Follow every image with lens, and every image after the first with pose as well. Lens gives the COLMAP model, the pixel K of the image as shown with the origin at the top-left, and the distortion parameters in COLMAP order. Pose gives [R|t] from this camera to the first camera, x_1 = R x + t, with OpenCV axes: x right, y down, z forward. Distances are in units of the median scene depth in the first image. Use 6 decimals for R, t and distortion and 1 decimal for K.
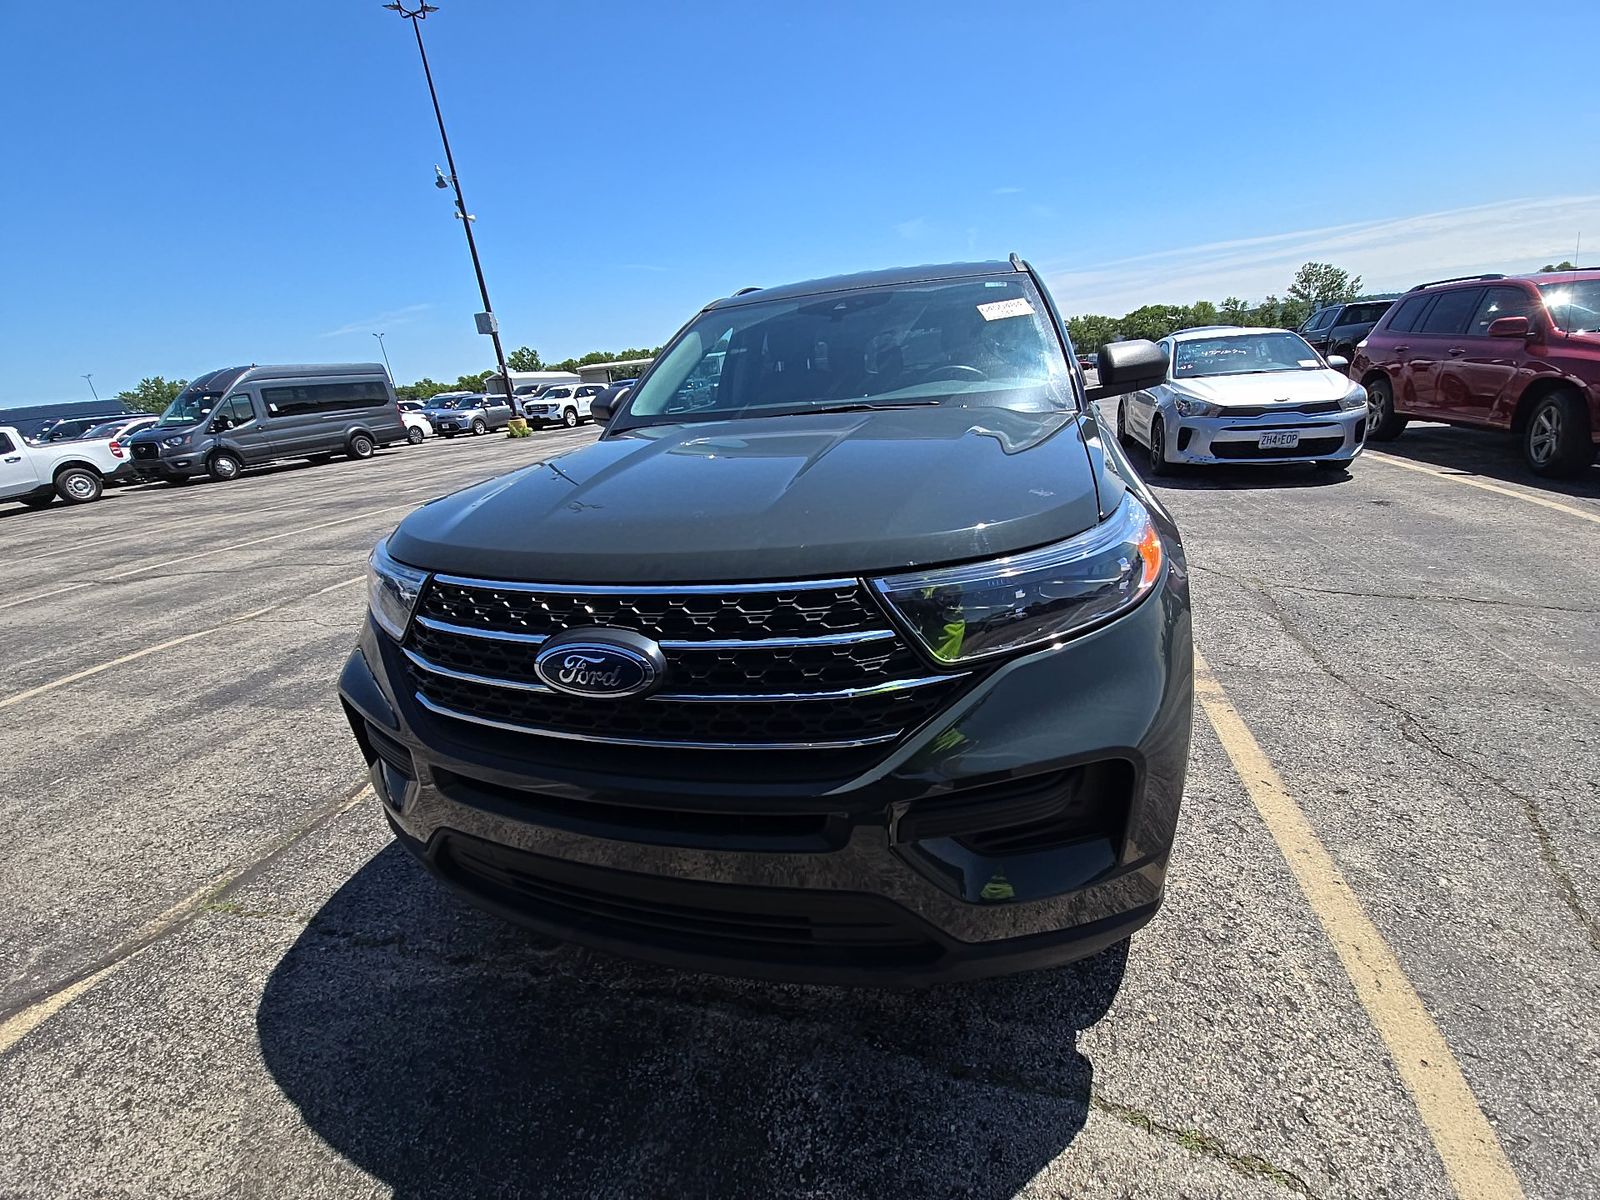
lens RADIAL K [[641.9, 0, 805.0], [0, 641.9, 606.3], [0, 0, 1]] dist [0.032649, -0.019245]
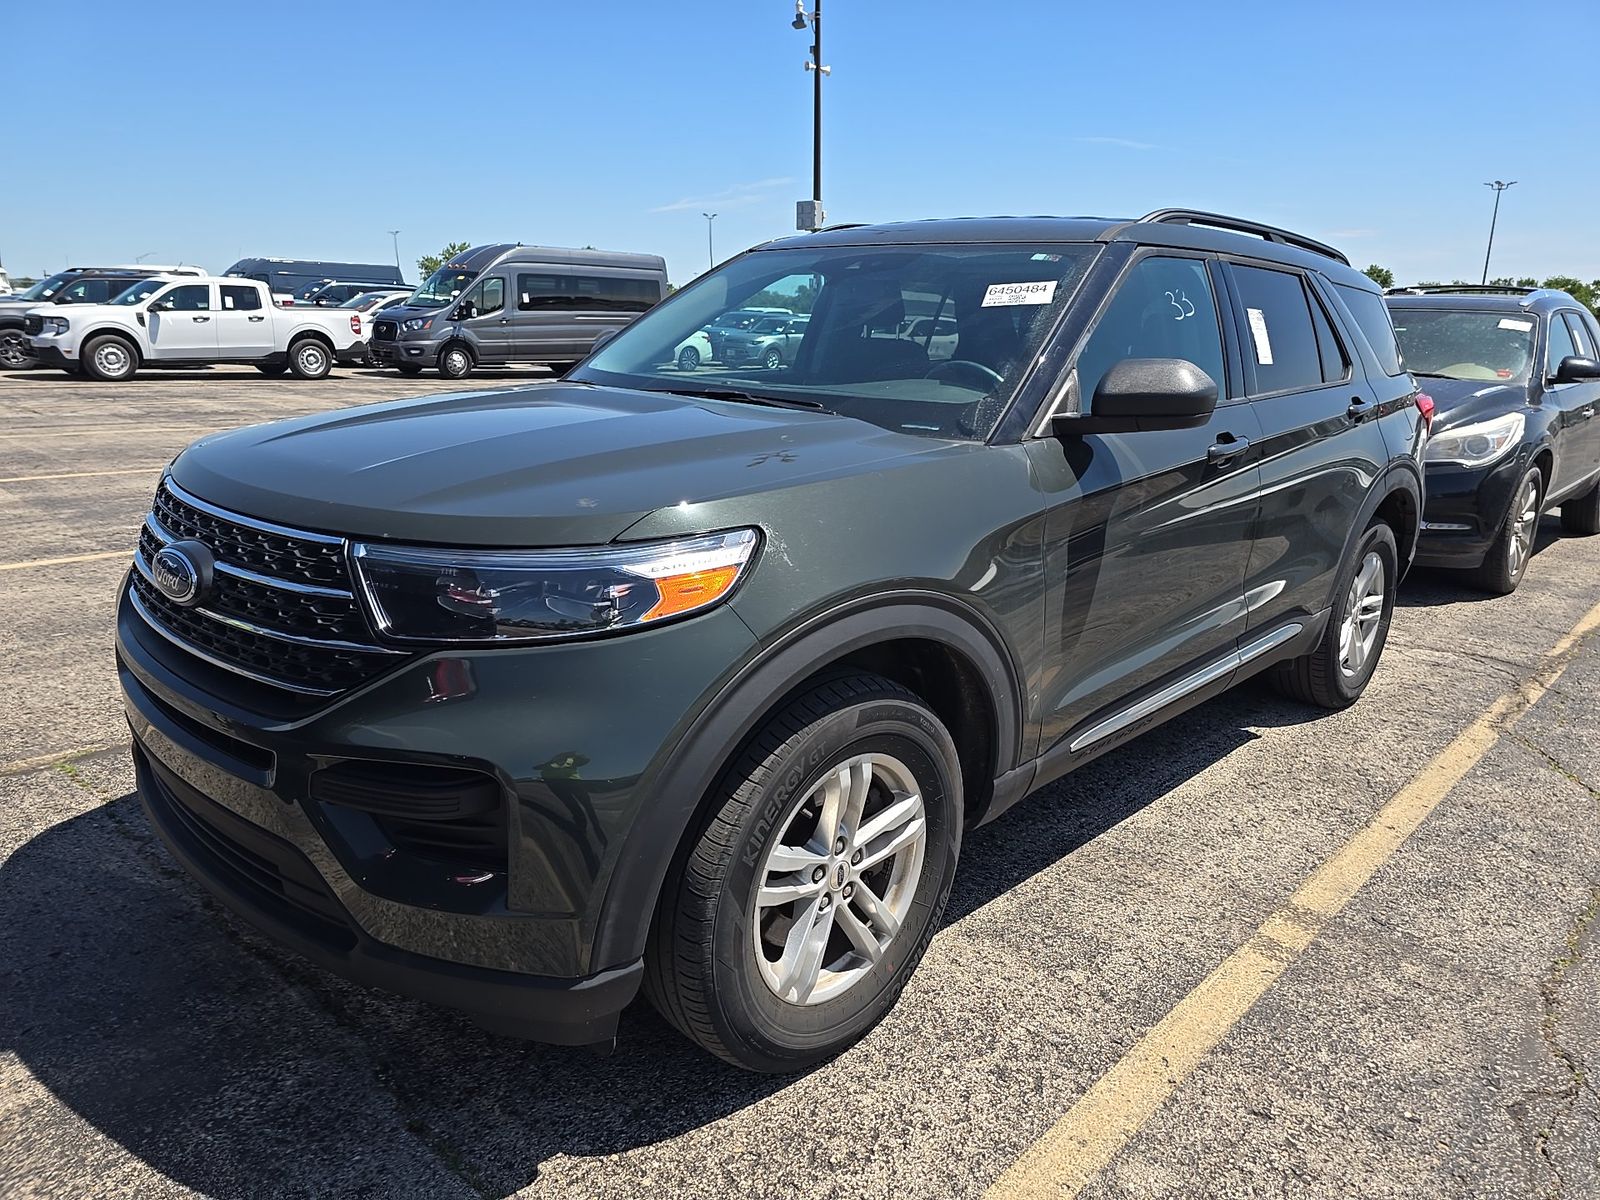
lens RADIAL K [[1075.9, 0, 807.6], [0, 1075.9, 597.1], [0, 0, 1]] dist [0.065276, -0.066771]
pose [[0.887534, 0.220842, -0.404367, 0.105156], [-0.253427, 0.966945, -0.028151, -0.006598], [0.384784, 0.127463, 0.914163, -0.022537]]
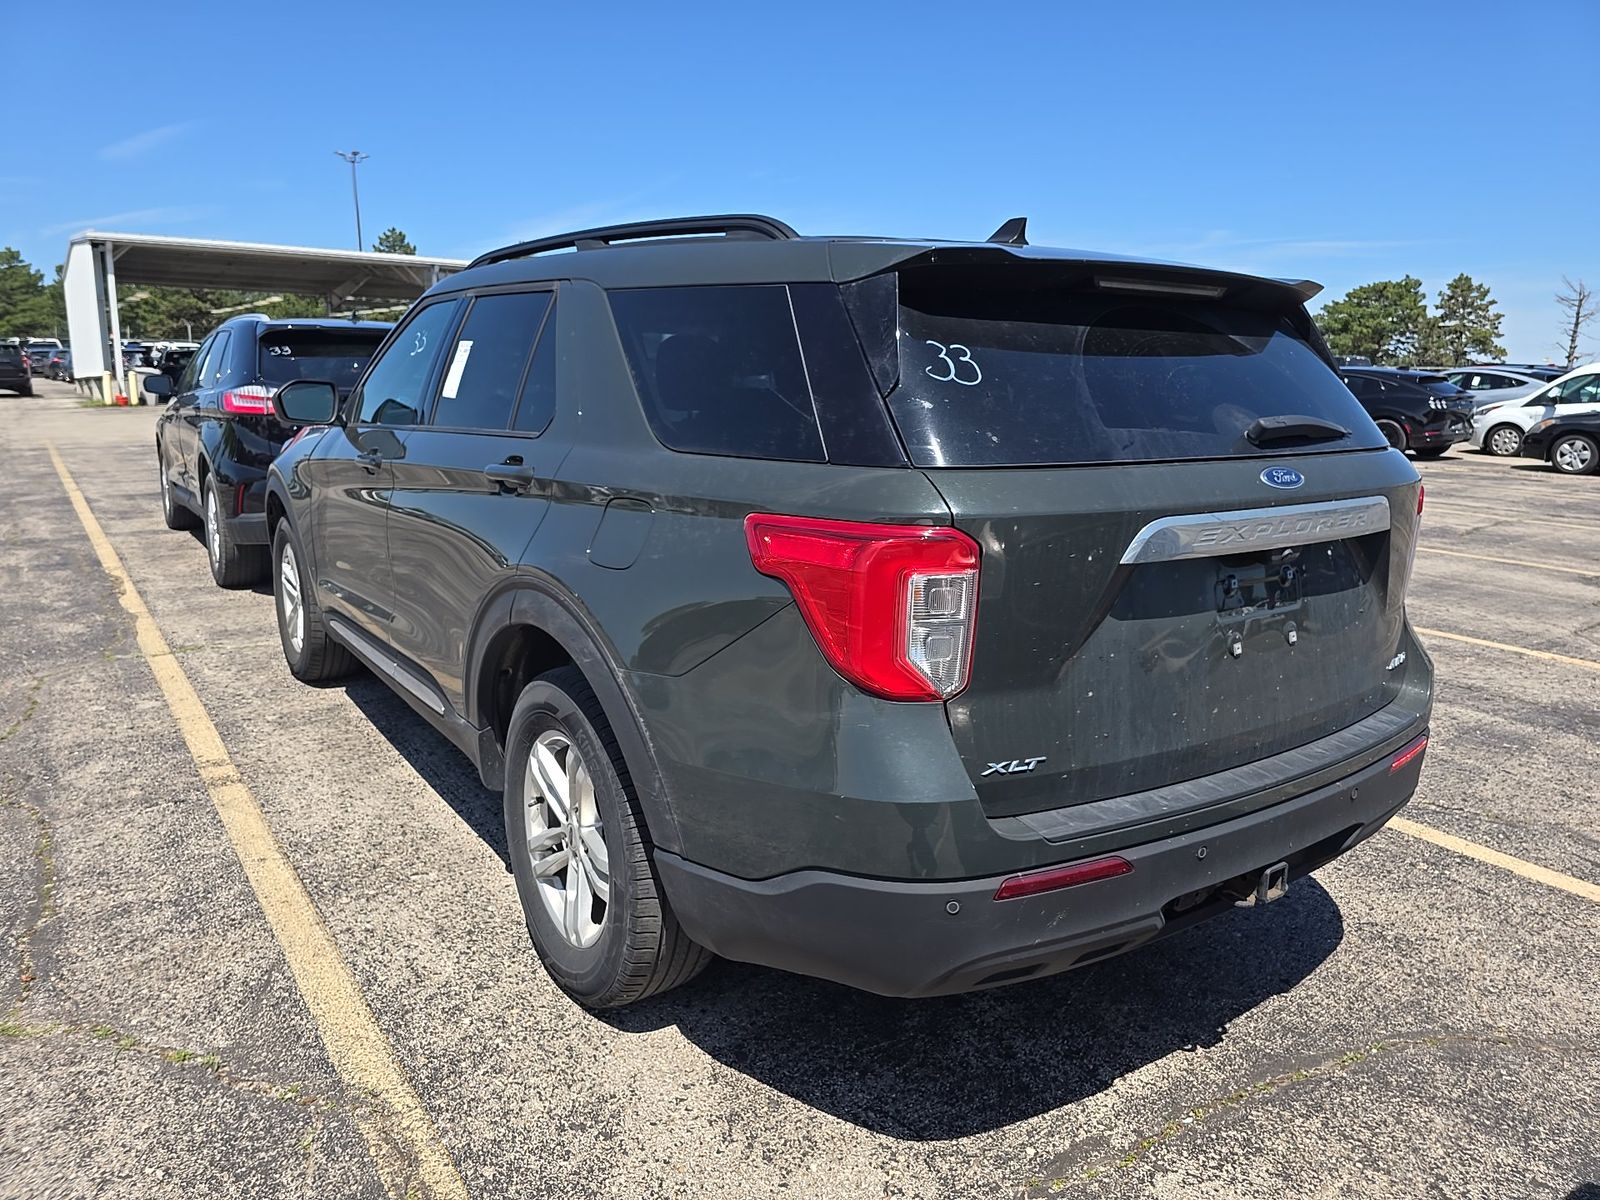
lens RADIAL K [[1075.9, 0, 807.6], [0, 1075.9, 597.1], [0, 0, 1]] dist [0.065276, -0.066771]
pose [[-0.615126, 0.238060, -0.751630, 0.219256], [-0.228389, 0.858650, 0.458866, -0.173361], [0.754625, 0.453924, -0.473808, 0.408307]]
